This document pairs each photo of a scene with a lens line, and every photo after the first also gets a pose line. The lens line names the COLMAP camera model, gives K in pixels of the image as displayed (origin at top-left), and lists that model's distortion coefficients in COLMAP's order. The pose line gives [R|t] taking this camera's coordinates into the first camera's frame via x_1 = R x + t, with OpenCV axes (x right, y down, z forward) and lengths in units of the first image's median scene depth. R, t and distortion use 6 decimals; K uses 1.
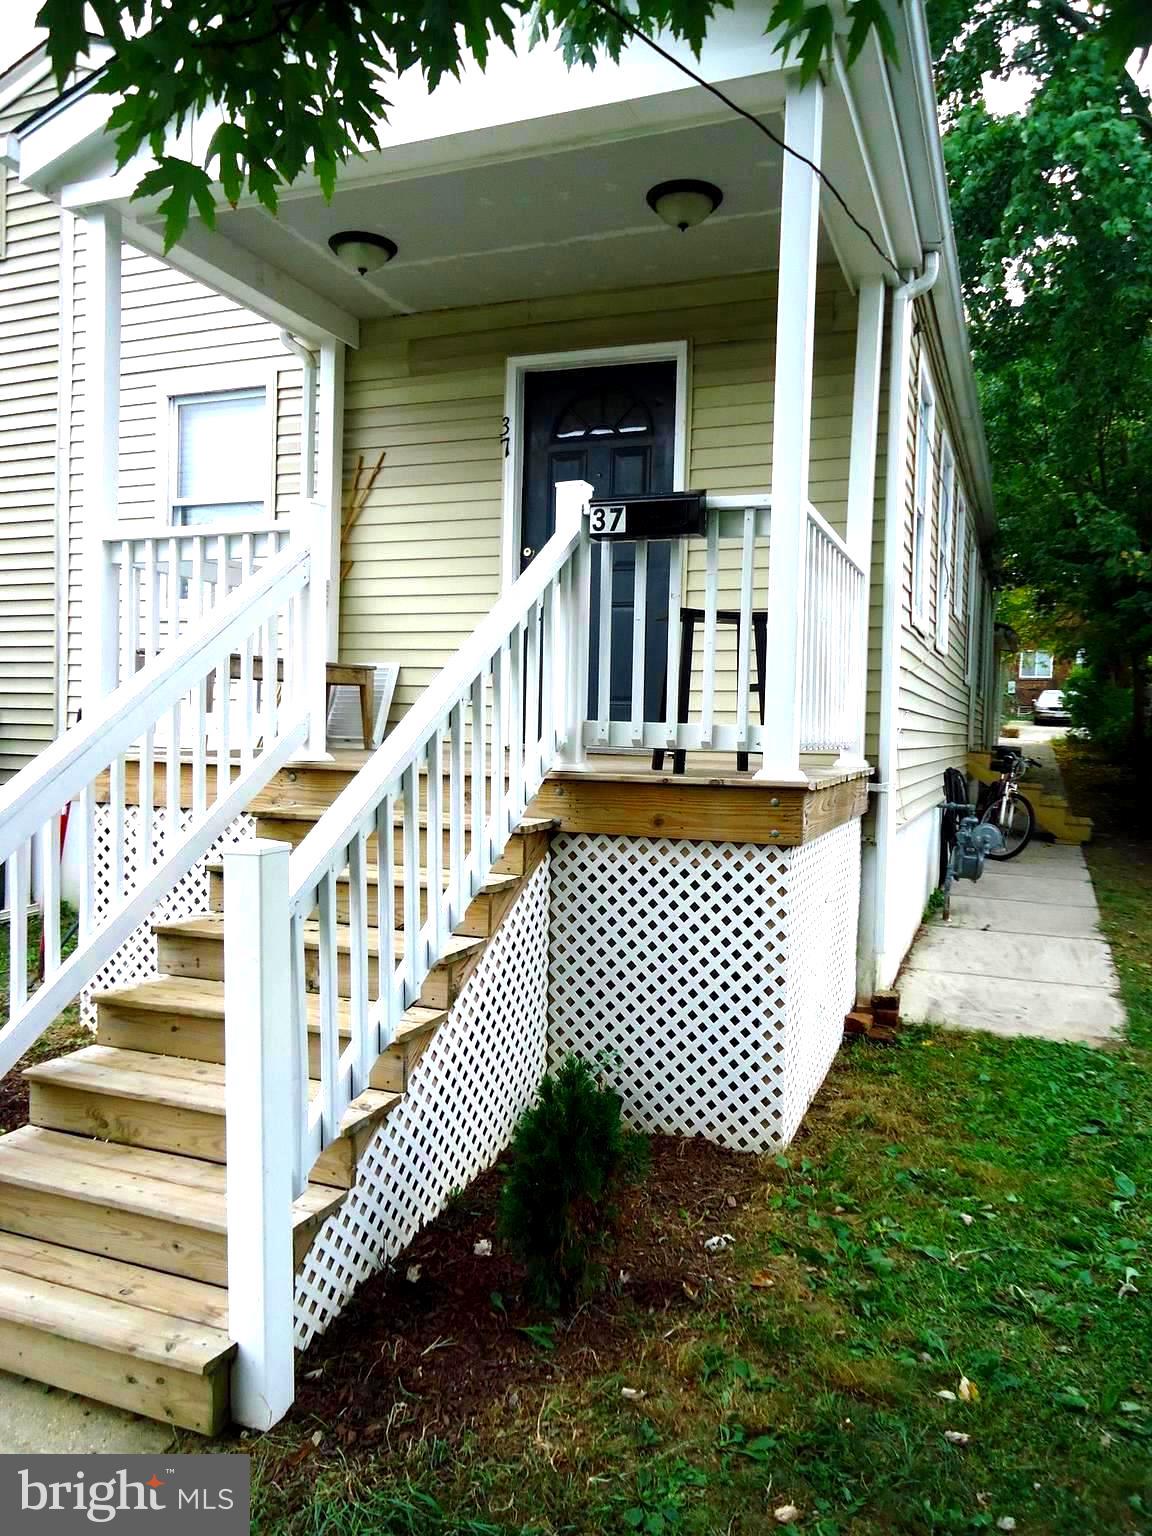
lens RADIAL K [[1144.8, 0, 571.8], [0, 1144.8, 767.7], [0, 0, 1]] dist [-0.001825, -0.000401]
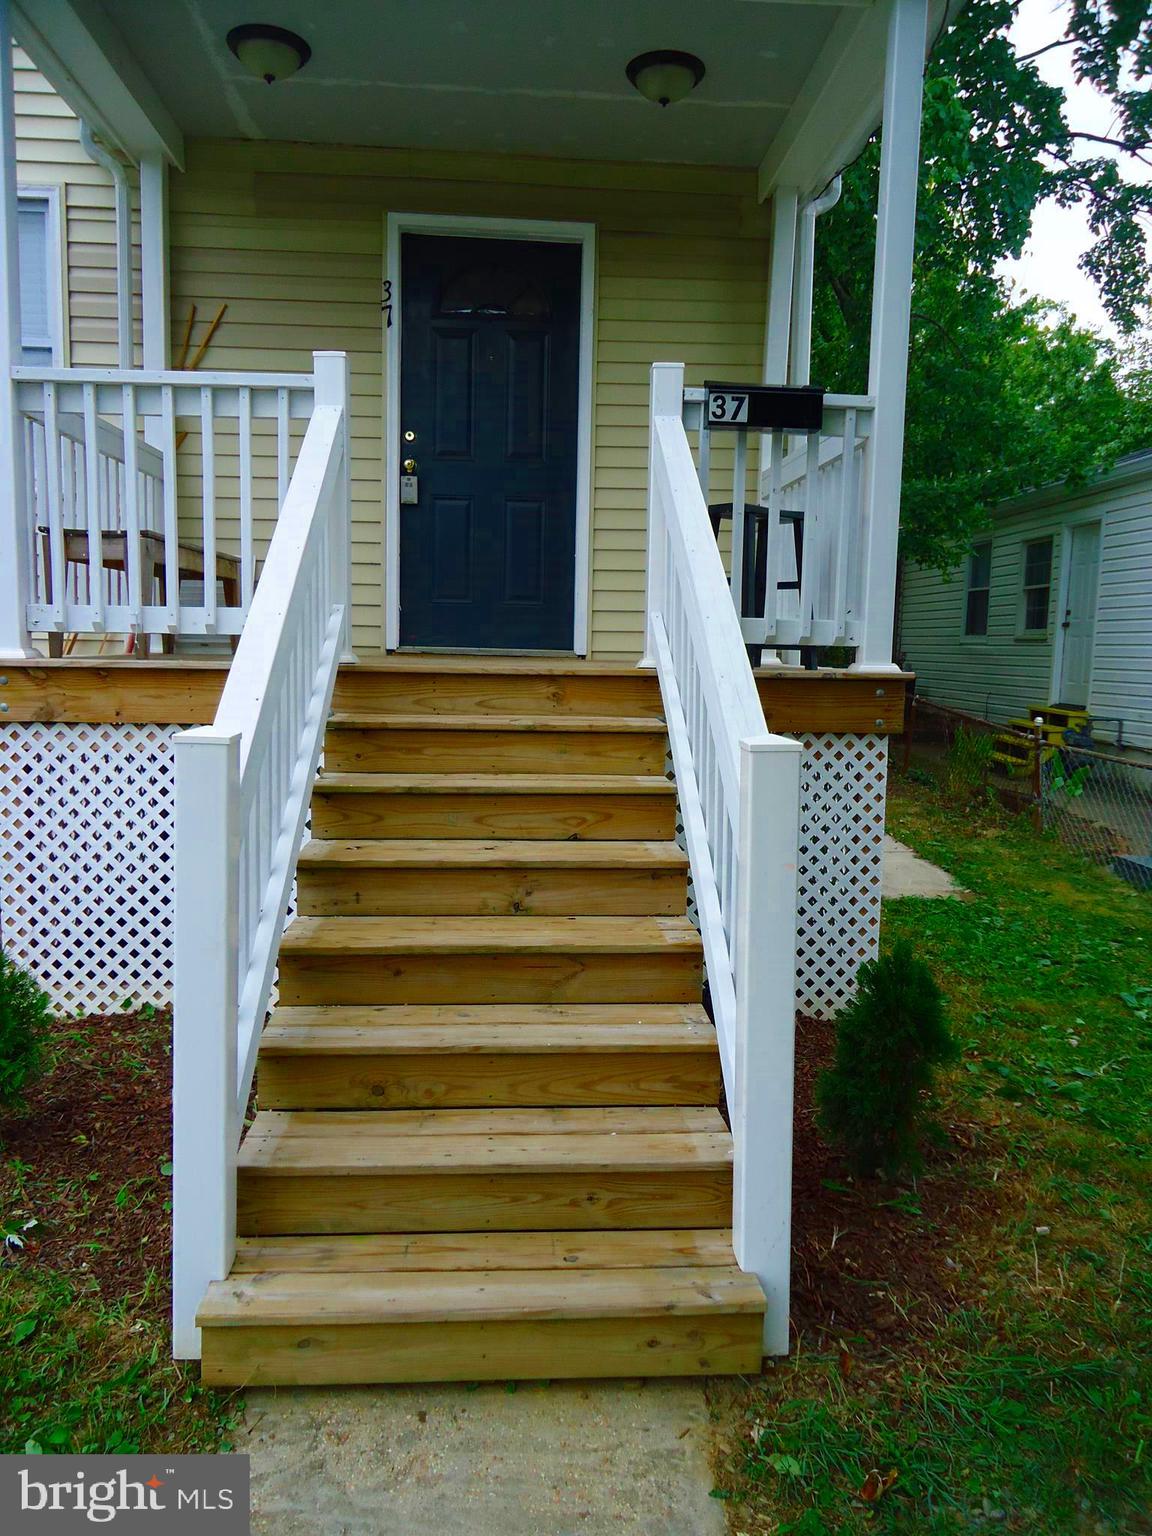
lens RADIAL K [[1144.8, 0, 576.9], [0, 1144.8, 769.2], [0, 0, 1]] dist [-0.001825, -0.000401]
pose [[0.900512, -0.054306, 0.431427, -0.433049], [0.019898, 0.996278, 0.083873, 0.004592], [-0.434375, -0.066944, 0.898241, 0.133036]]
